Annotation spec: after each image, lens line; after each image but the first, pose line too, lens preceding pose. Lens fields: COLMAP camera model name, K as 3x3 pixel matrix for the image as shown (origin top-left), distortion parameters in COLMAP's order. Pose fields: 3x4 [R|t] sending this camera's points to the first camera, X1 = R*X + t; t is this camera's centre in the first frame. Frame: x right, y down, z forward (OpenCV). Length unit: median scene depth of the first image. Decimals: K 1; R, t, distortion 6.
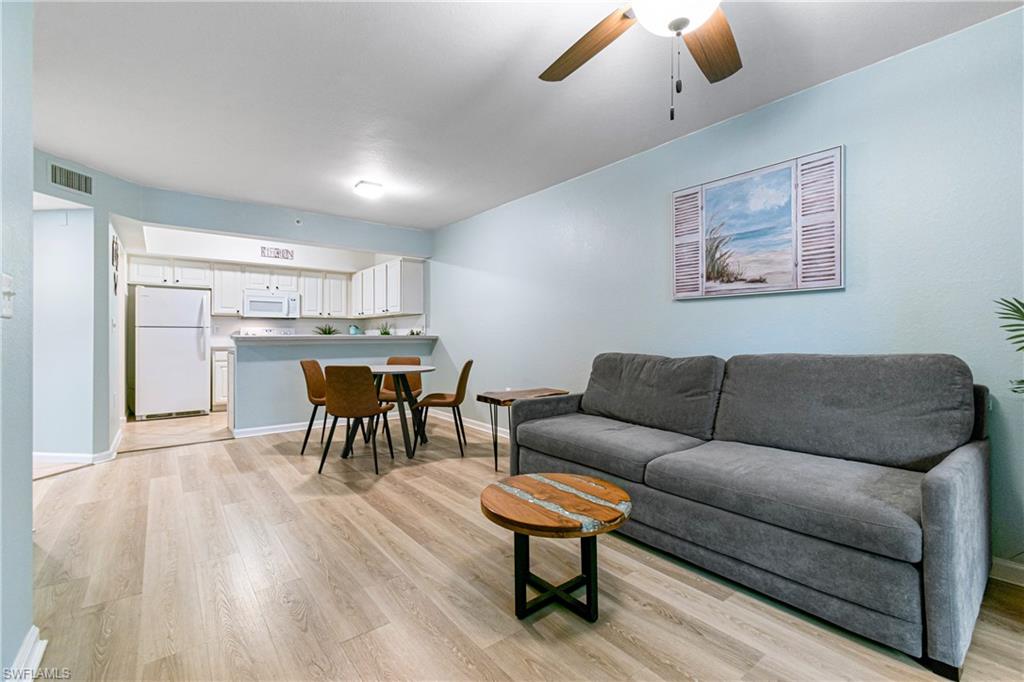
lens RADIAL K [[449.7, 0, 517.5], [0, 449.7, 335.9], [0, 0, 1]] dist [0.003979, -0.000153]
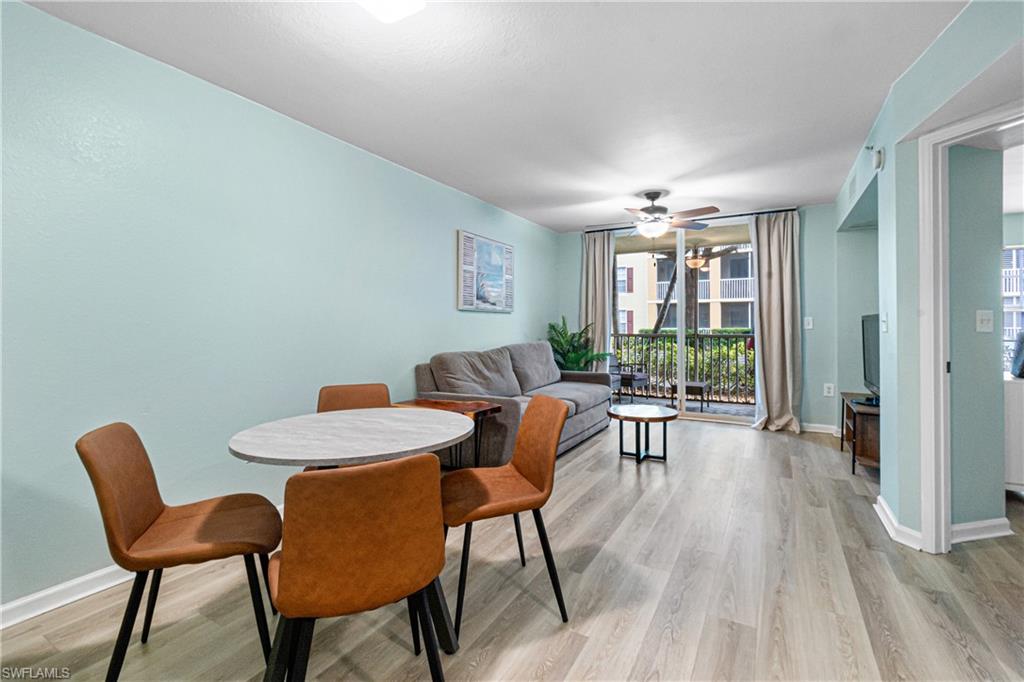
lens RADIAL K [[452.7, 0, 517.9], [0, 452.7, 322.8], [0, 0, 1]] dist [0.001492, -0.000088]
pose [[-0.377179, 0.008358, 0.926103, -1.033202], [0.001702, 0.999964, -0.008331, -0.030761], [-0.926139, -0.001566, -0.377180, 1.434155]]
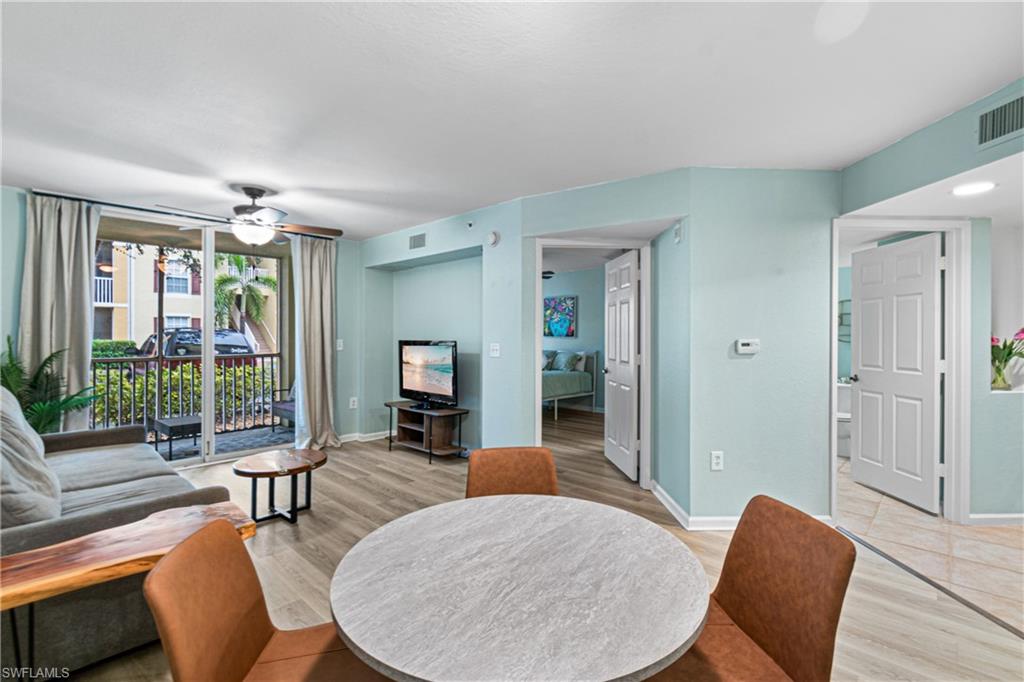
lens RADIAL K [[467.6, 0, 518.1], [0, 467.6, 336.3], [0, 0, 1]] dist [0.001426, -0.000358]
pose [[-0.989585, -0.001330, -0.143942, -0.343993], [-0.001844, 0.999992, 0.003436, -0.084017], [0.143936, 0.003666, -0.989580, 1.787218]]
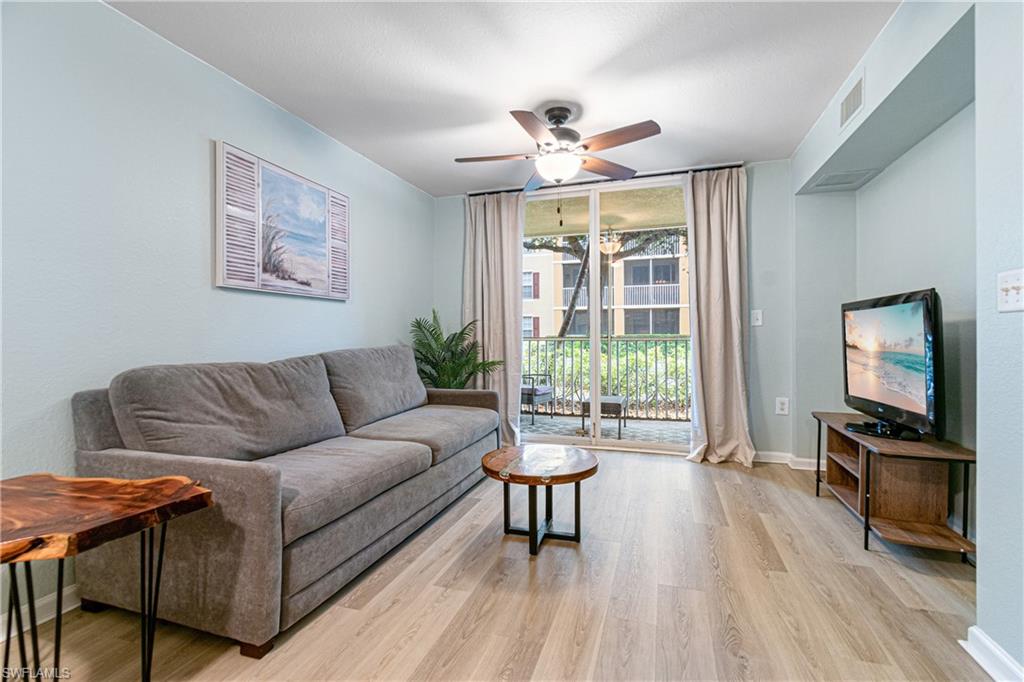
lens RADIAL K [[449.7, 0, 517.5], [0, 449.7, 335.9], [0, 0, 1]] dist [0.003979, -0.000153]
pose [[-0.551791, 0.001784, 0.833980, -0.572843], [0.005081, 0.999986, 0.001222, 0.002718], [-0.833967, 0.004911, -0.551793, 1.062421]]
